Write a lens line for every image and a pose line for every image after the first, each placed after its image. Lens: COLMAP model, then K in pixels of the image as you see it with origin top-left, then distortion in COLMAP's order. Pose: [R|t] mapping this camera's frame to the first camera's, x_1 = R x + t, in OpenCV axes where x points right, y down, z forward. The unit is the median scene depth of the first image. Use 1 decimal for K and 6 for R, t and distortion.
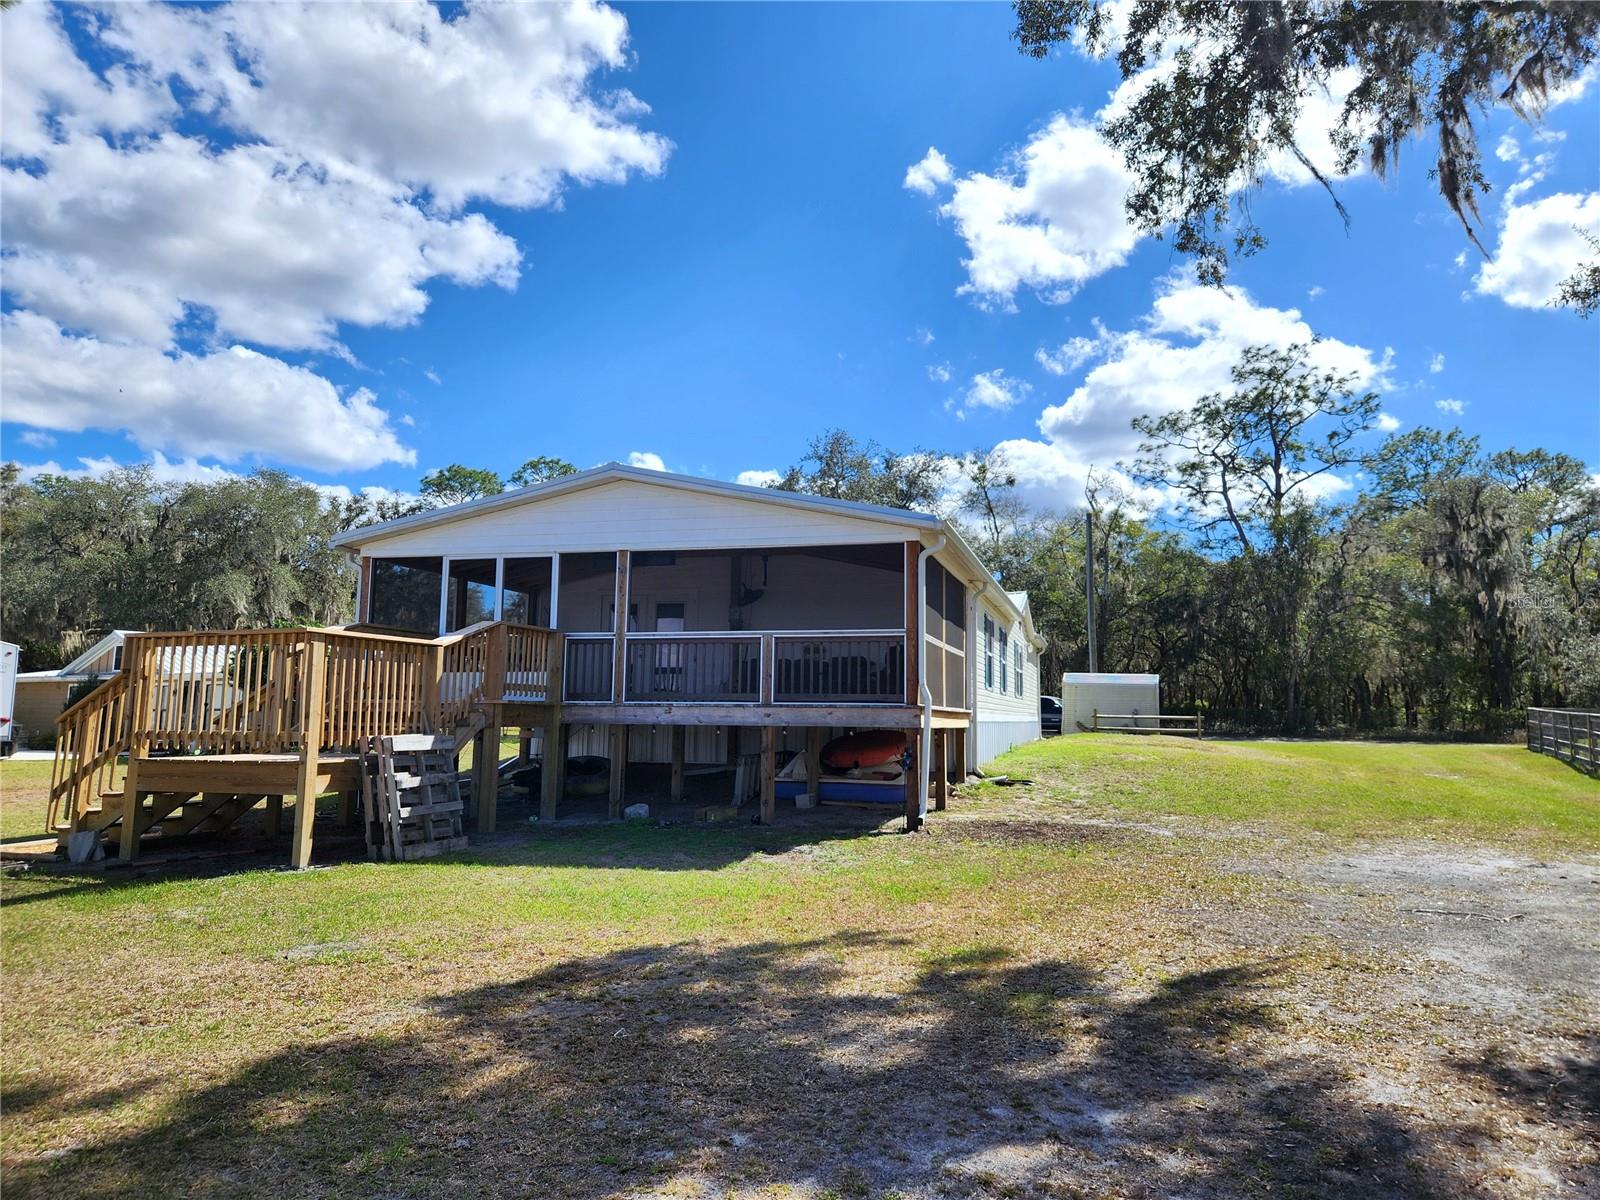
lens RADIAL K [[1064.3, 0, 813.3], [0, 1064.3, 594.3], [0, 0, 1]] dist [0.072025, -0.067469]
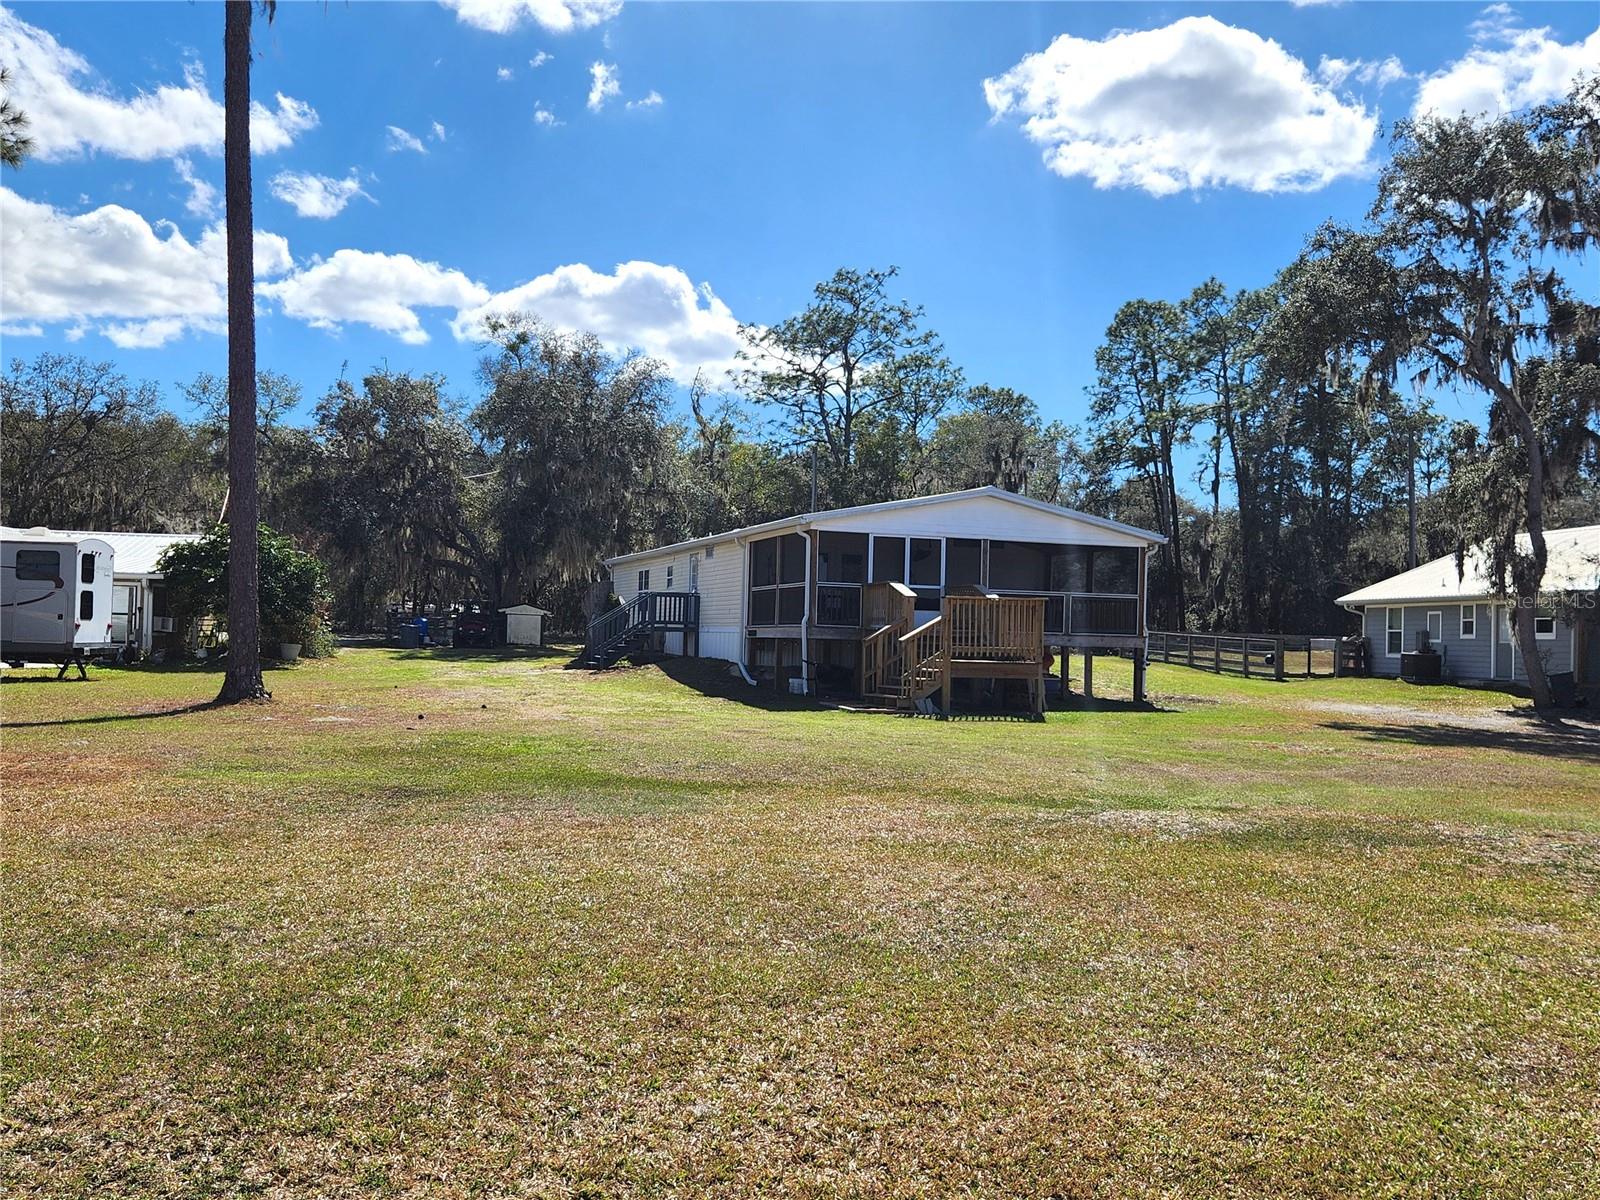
lens RADIAL K [[1468.1, 0, 817.4], [0, 1468.1, 599.1], [0, 0, 1]] dist [0.139675, -0.243546]
pose [[0.822089, 0.023495, 0.568874, -1.646057], [-0.081495, 0.993716, 0.076728, -0.100163], [-0.563496, -0.109438, 0.818838, -0.706221]]
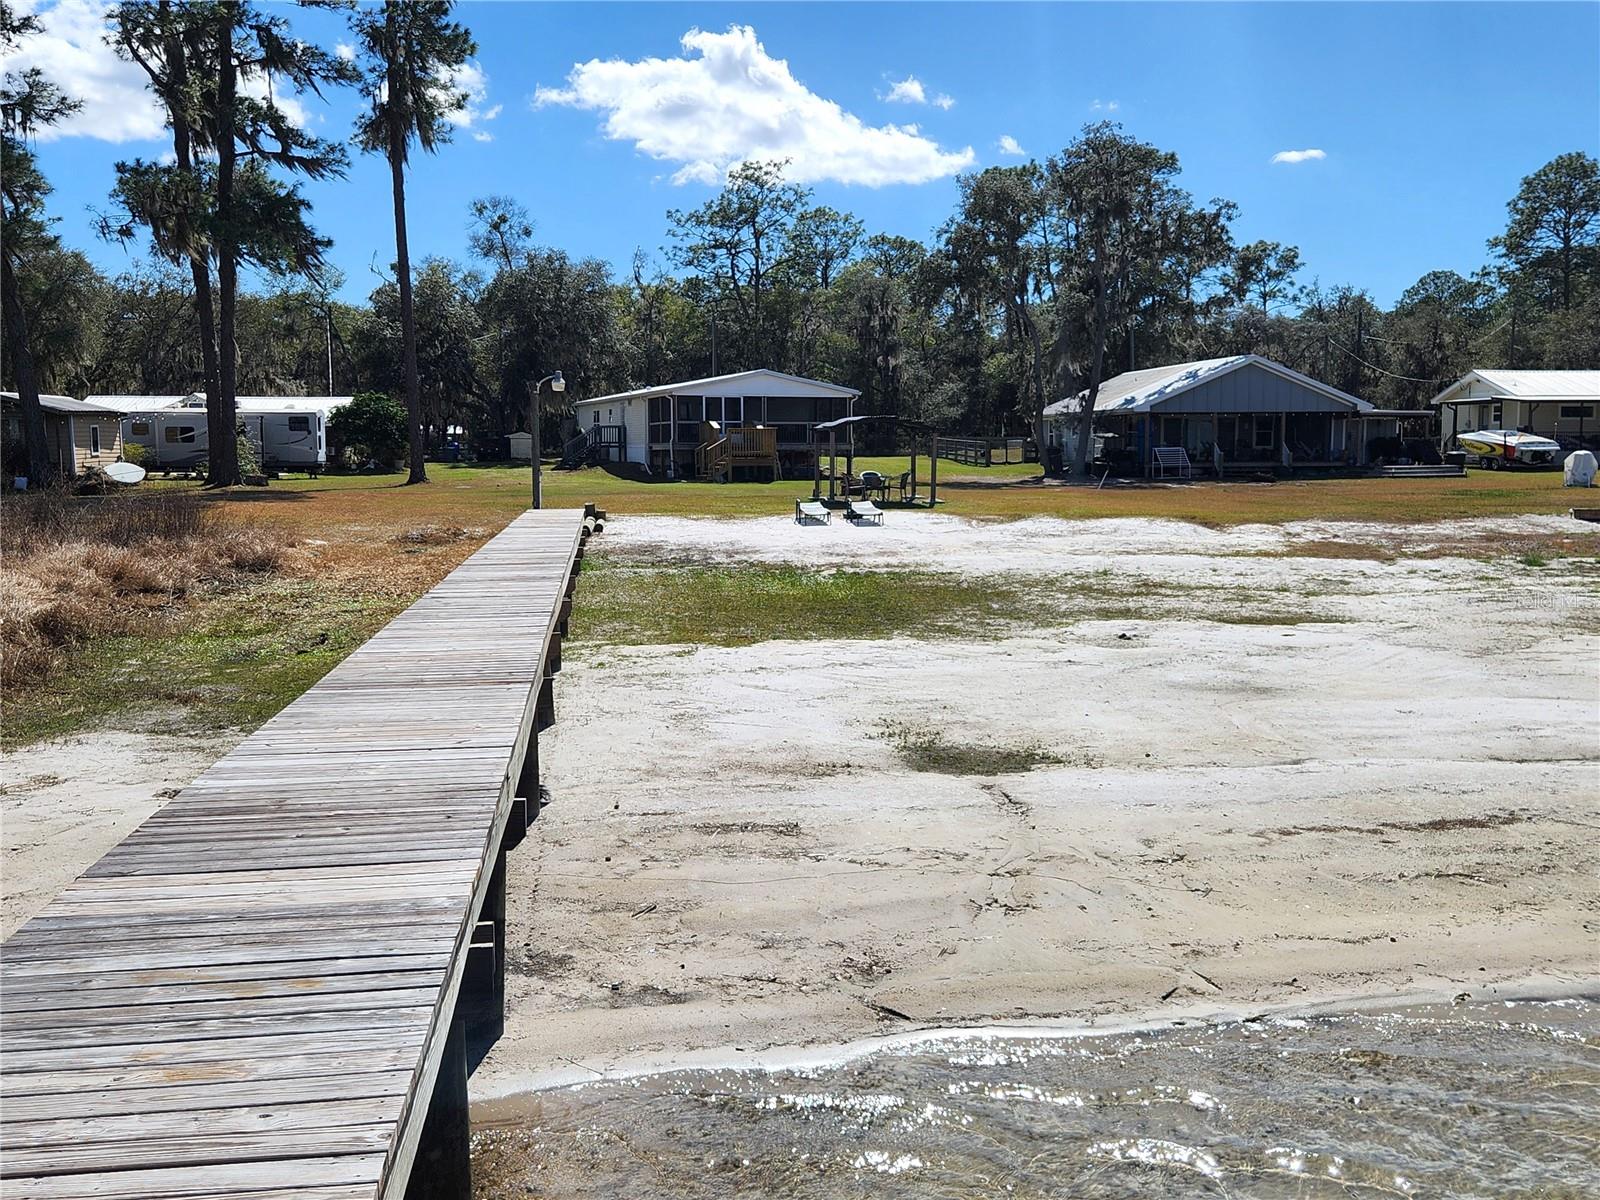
lens RADIAL K [[1613.1, 0, 800.0], [0, 1613.1, 600.0], [0, 0, 1]] dist [0.108302, -0.002702]
pose [[0.828527, -0.068004, 0.555804, -2.790591], [-0.051084, 0.979279, 0.195967, -0.393157], [-0.557614, -0.190757, 0.807885, -3.063835]]
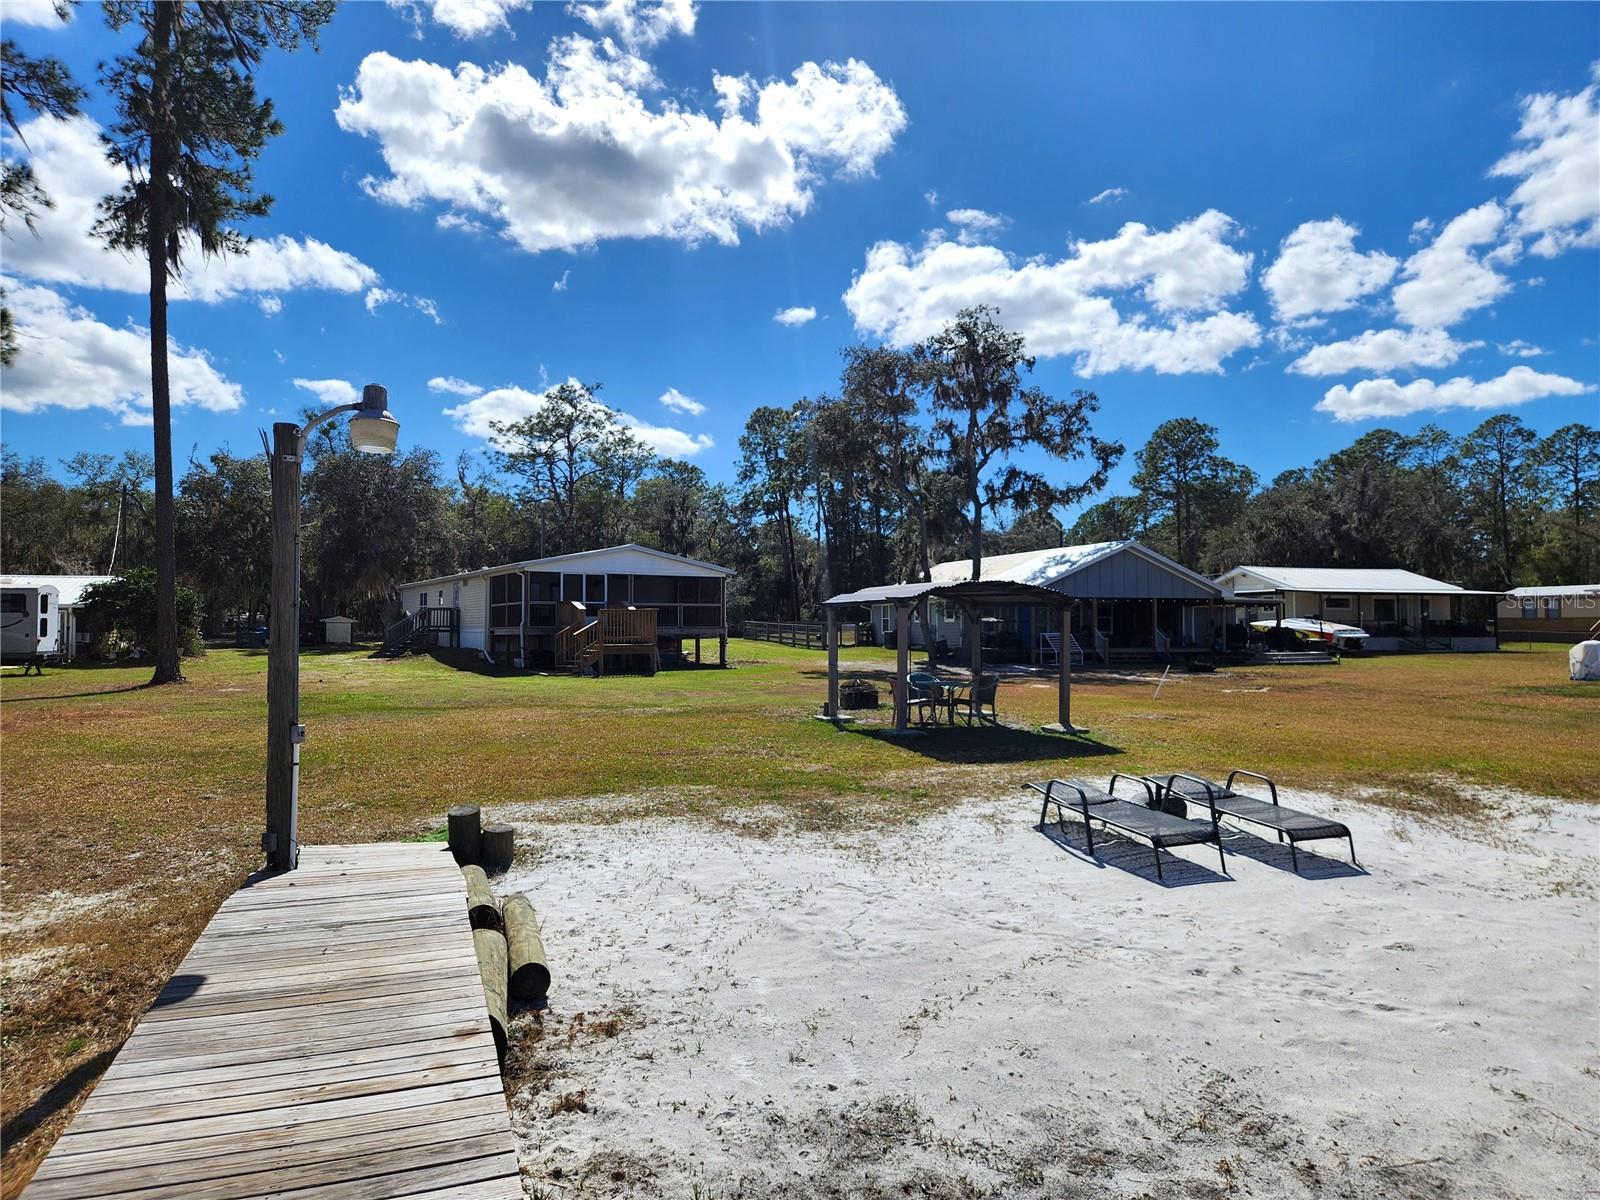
lens RADIAL K [[1064.3, 0, 813.3], [0, 1064.3, 594.3], [0, 0, 1]] dist [0.072025, -0.067469]
pose [[0.675388, 0.009693, 0.737399, -1.912591], [-0.074295, 0.995721, 0.054959, -0.176813], [-0.733711, -0.091904, 0.673217, -1.256563]]
